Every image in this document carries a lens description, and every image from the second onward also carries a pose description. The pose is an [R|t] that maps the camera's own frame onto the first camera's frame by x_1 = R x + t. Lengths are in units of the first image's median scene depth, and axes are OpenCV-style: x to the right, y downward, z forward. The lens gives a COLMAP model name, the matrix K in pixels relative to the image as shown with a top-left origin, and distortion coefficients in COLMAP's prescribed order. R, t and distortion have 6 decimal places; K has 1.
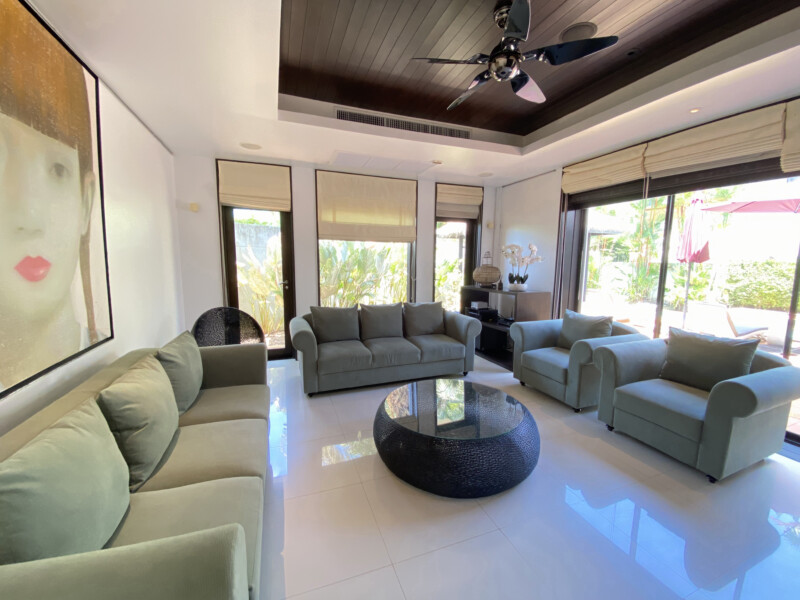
lens RADIAL K [[324.0, 0, 397.9], [0, 324.0, 303.3], [0, 0, 1]] dist [0.028515, -0.025465]
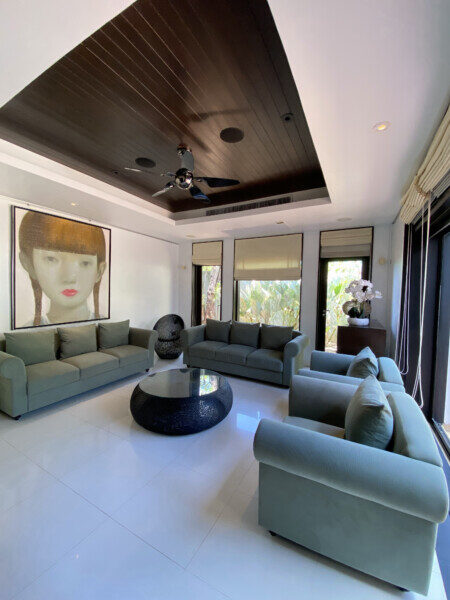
lens RADIAL K [[243.0, 0, 225.0], [0, 243.0, 300.0], [0, 0, 1]] dist [0.028515, -0.025465]
pose [[0.655321, 0.037043, -0.754441, 0.693537], [-0.113821, 0.992235, -0.050149, -0.030780], [0.746725, 0.118736, 0.654449, 0.181924]]
